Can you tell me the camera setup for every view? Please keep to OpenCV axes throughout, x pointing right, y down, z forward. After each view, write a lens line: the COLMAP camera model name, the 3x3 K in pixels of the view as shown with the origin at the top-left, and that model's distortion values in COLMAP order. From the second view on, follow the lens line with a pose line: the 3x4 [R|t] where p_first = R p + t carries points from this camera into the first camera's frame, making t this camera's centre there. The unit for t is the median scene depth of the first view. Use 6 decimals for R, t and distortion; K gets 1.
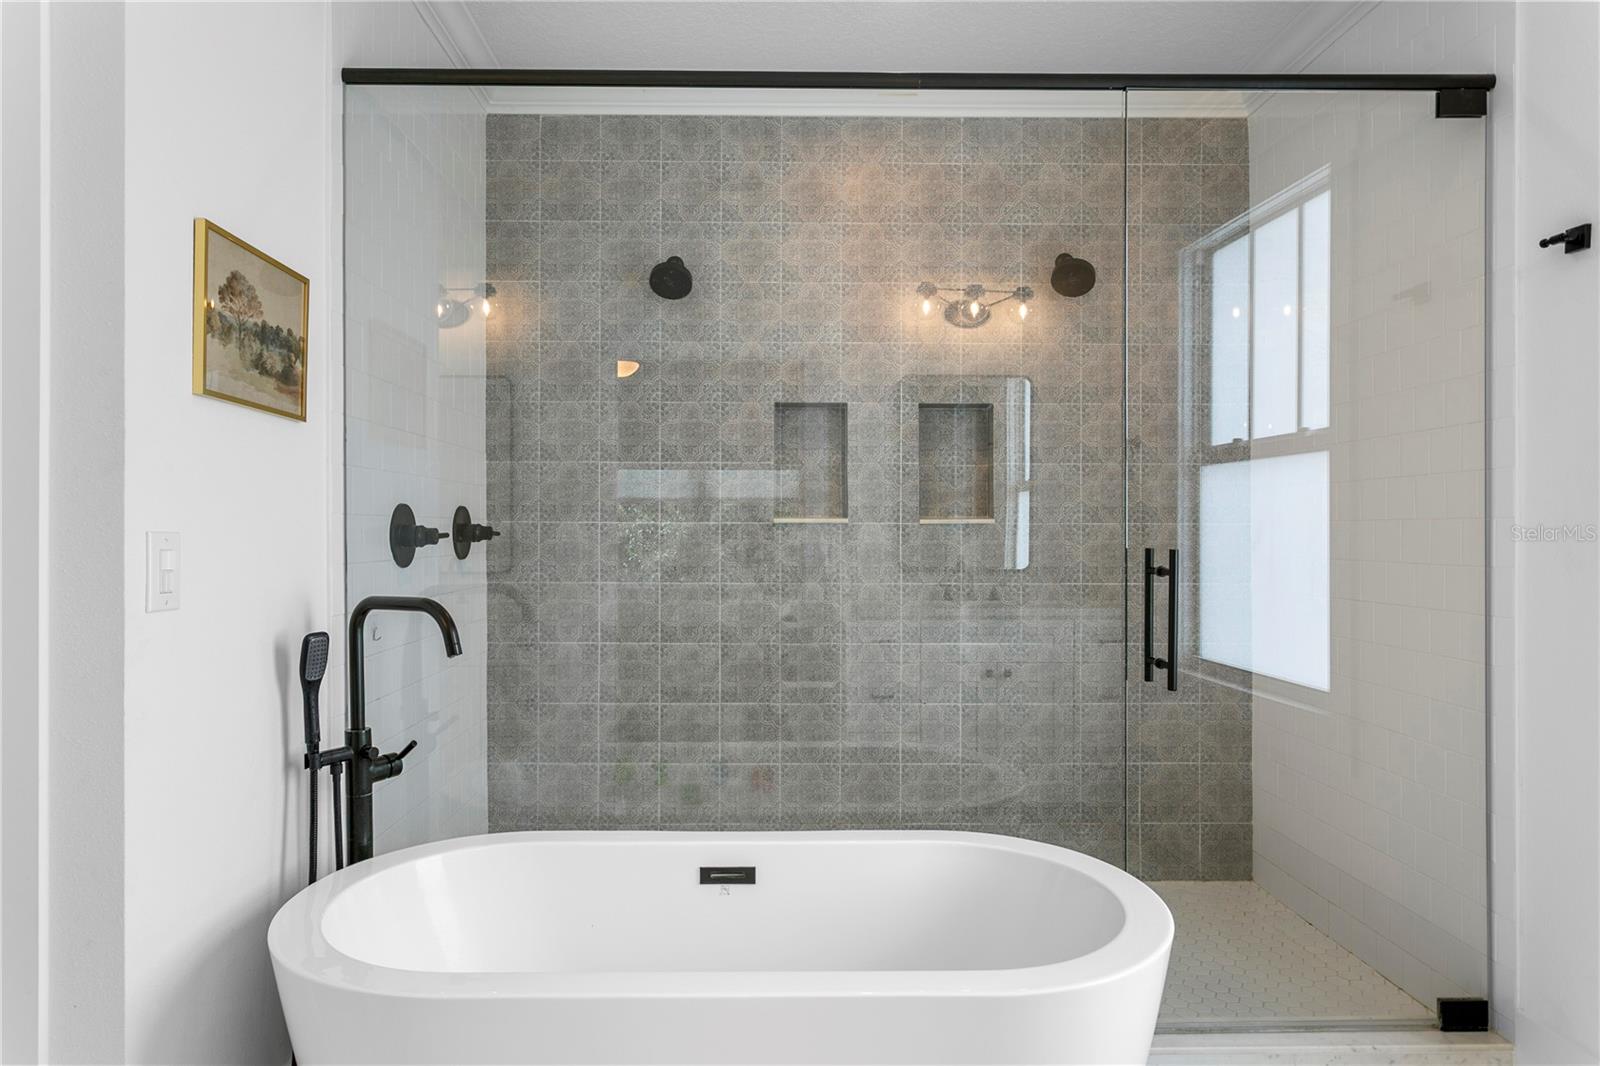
lens RADIAL K [[950.4, 0, 796.8], [0, 950.4, 533.0], [0, 0, 1]] dist [-0.000498, 0.009812]
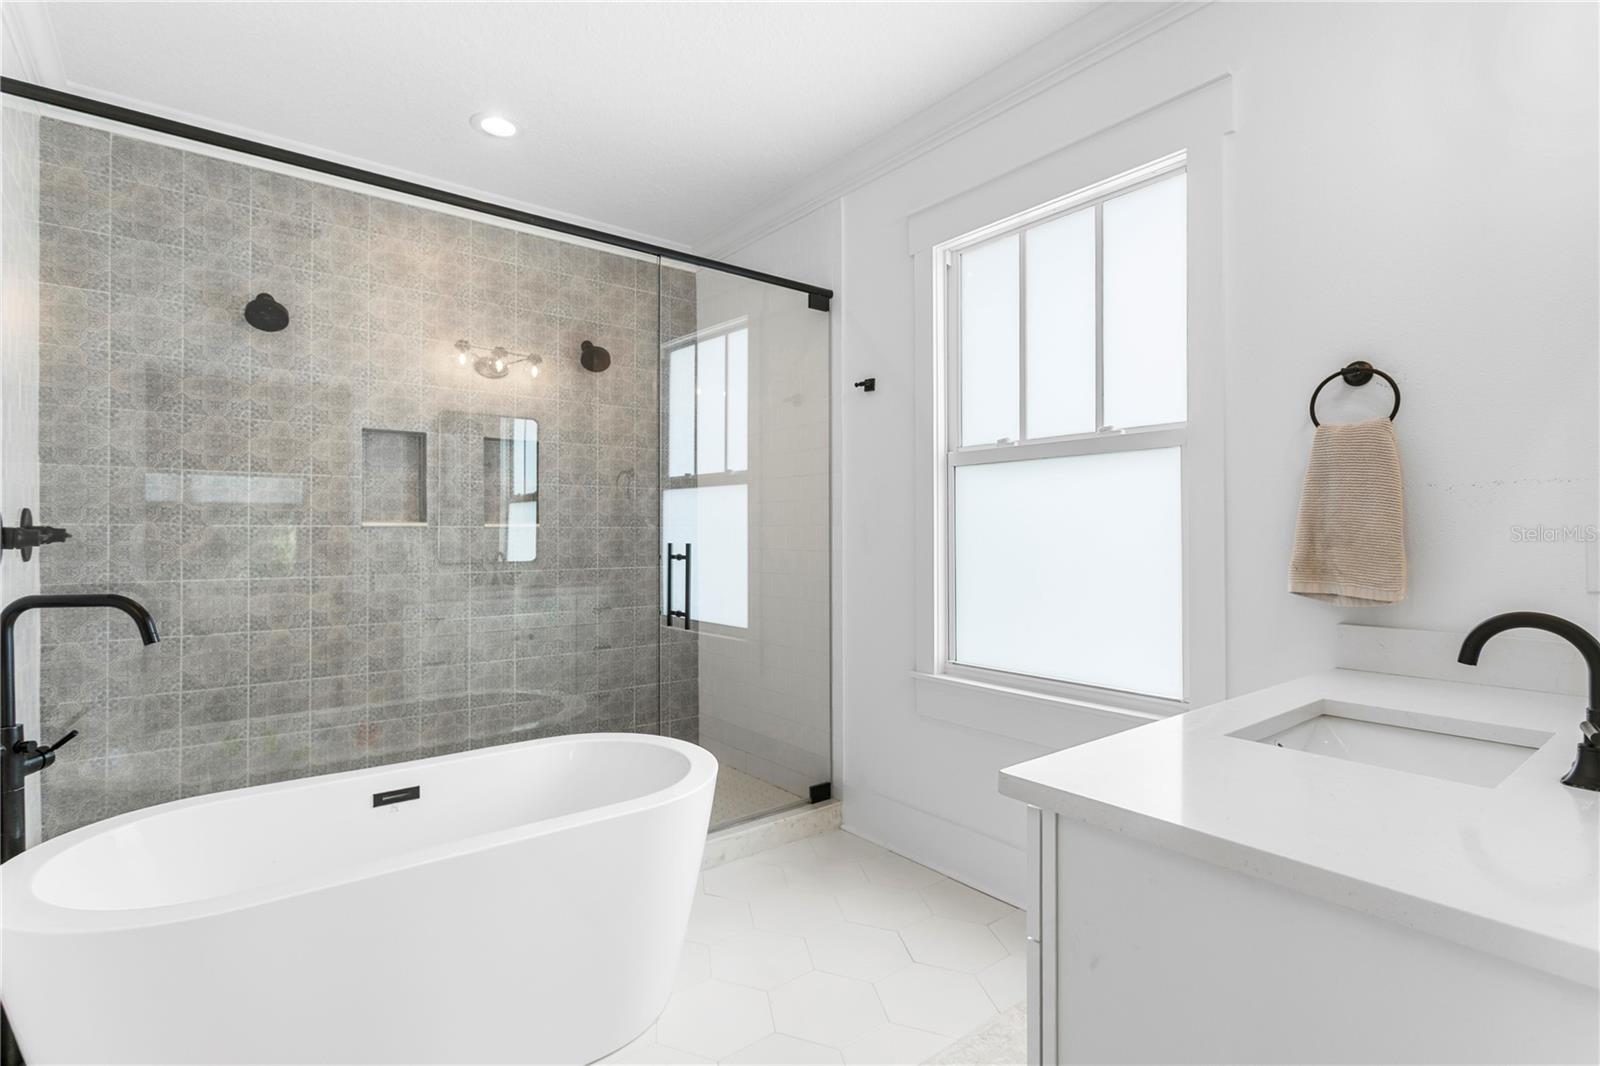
lens RADIAL K [[764.8, 0, 751.2], [0, 764.8, 533.2], [0, 0, 1]] dist [0.011884, 0.002146]
pose [[0.815101, -0.001658, 0.579317, -0.189948], [0.002645, 0.999996, -0.000860, 0.000717], [-0.579314, 0.002233, 0.815102, -0.095153]]
